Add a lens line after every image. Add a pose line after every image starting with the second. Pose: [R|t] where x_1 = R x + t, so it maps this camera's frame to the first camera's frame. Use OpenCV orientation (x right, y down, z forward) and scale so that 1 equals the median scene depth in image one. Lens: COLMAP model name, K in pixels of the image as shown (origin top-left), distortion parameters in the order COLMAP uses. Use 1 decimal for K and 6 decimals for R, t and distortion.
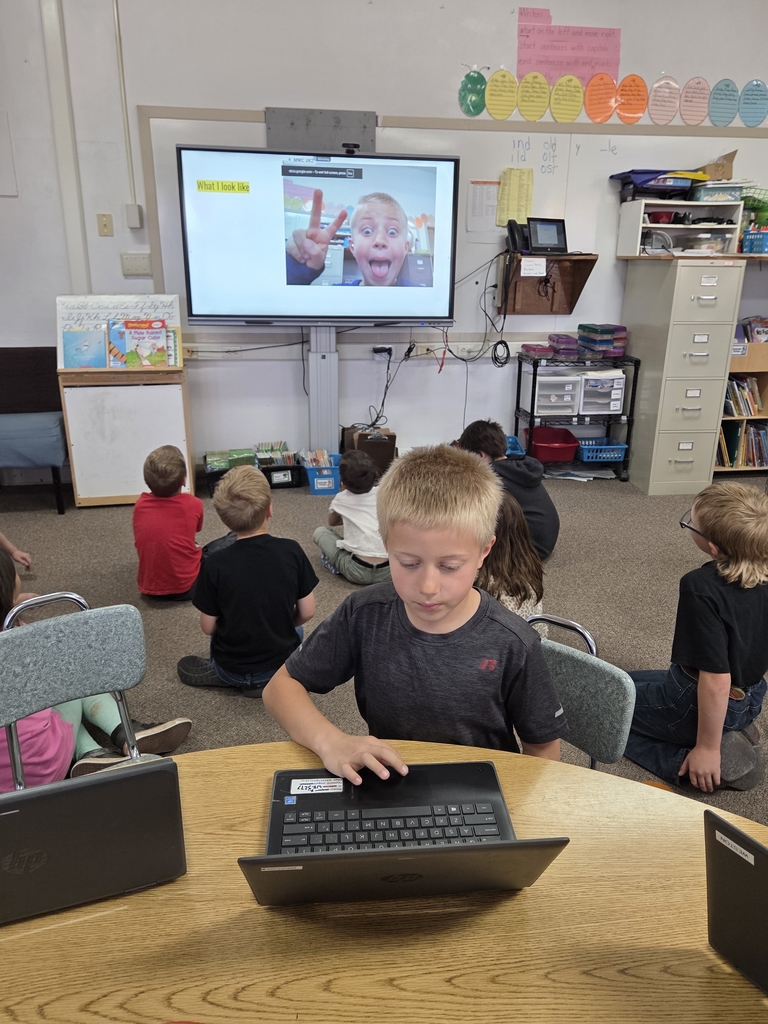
lens RADIAL K [[767.1, 0, 395.4], [0, 767.1, 498.9], [0, 0, 1]] dist [0.078241, -0.068507]
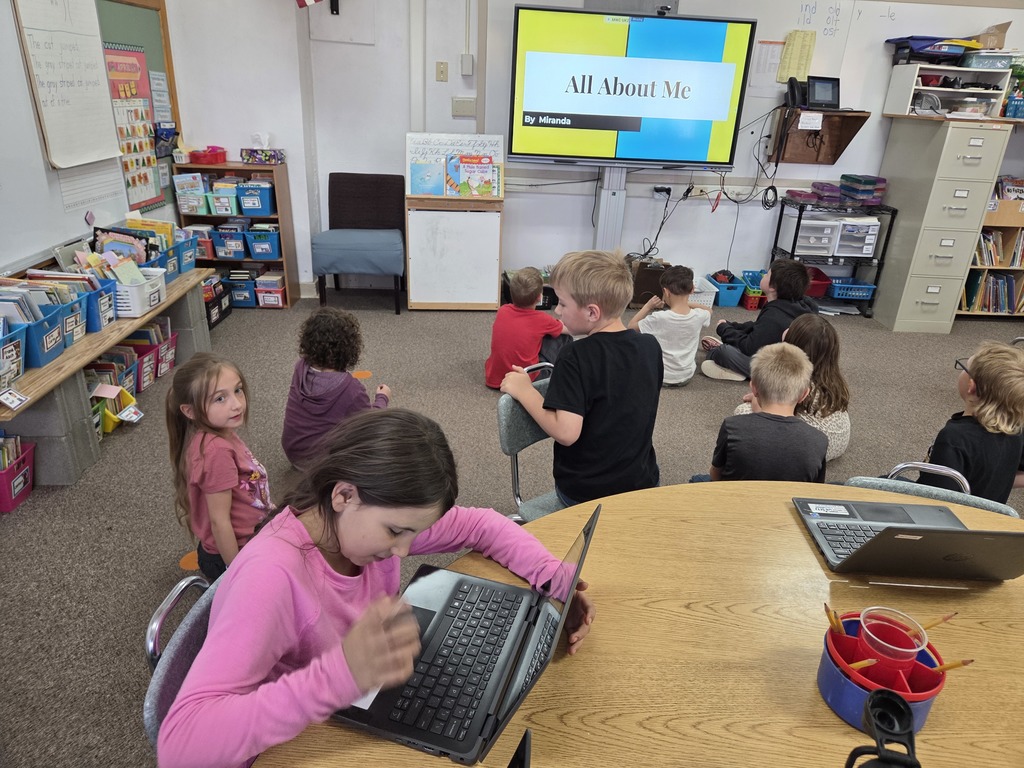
lens RADIAL K [[696.5, 0, 514.5], [0, 696.5, 370.6], [0, 0, 1]] dist [0.065485, -0.056690]
pose [[0.994043, 0.072365, -0.081496, -0.137719], [-0.066196, 0.994907, 0.076020, 0.010913], [0.086582, -0.070172, 0.993770, -0.082167]]
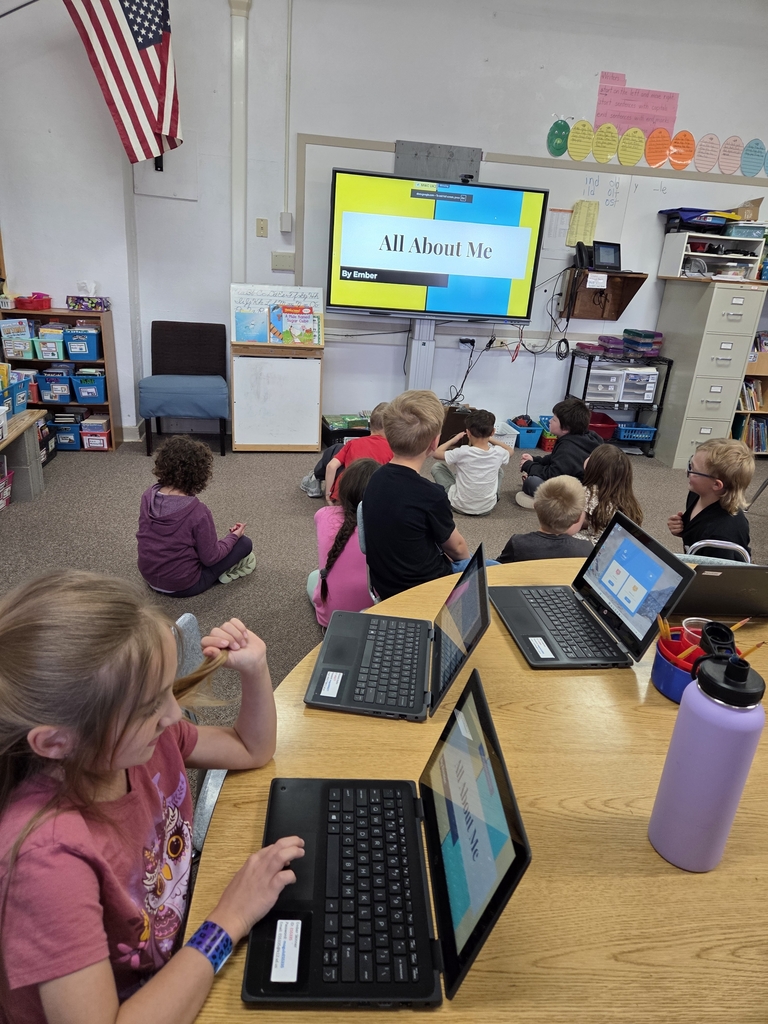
lens RADIAL K [[694.8, 0, 377.4], [0, 694.8, 507.3], [0, 0, 1]] dist [0.074313, -0.064647]
pose [[0.998297, 0.054832, 0.019918, -0.177922], [-0.055554, 0.997742, 0.037738, 0.042983], [-0.017804, -0.038781, 0.999089, -0.147595]]
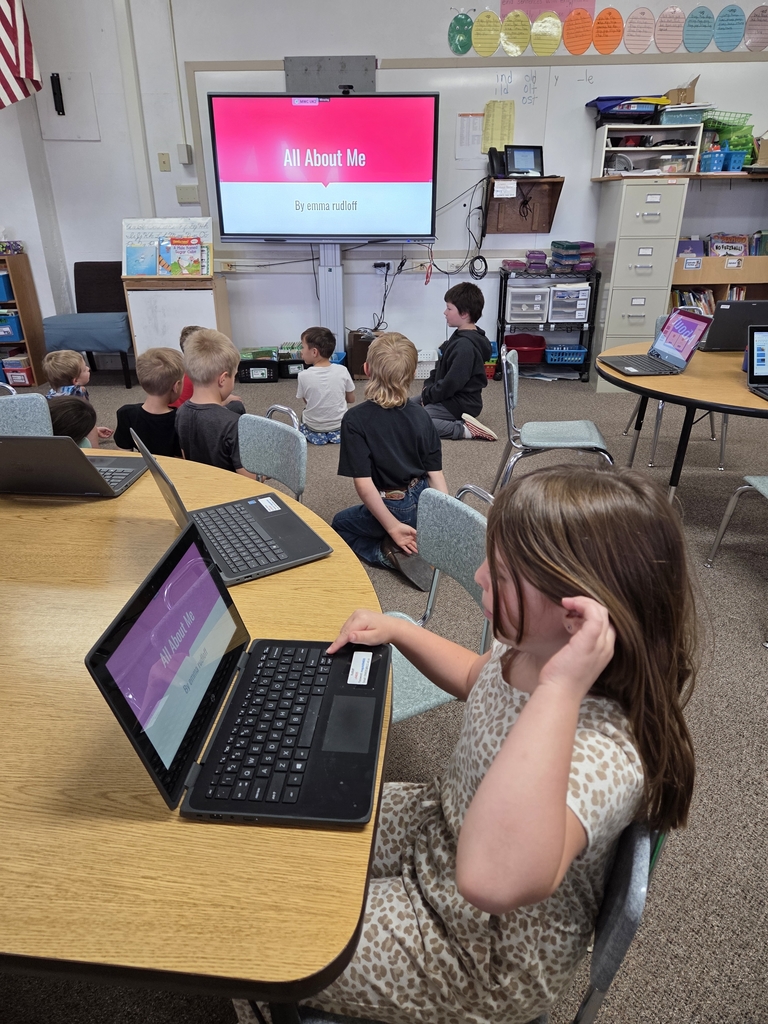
lens RADIAL K [[694.8, 0, 386.9], [0, 694.8, 499.2], [0, 0, 1]] dist [0.074313, -0.064647]
pose [[0.980261, 0.061315, -0.187961, 0.228957], [-0.042432, 0.993787, 0.102894, 0.060748], [0.193102, -0.092887, 0.976772, -0.109579]]
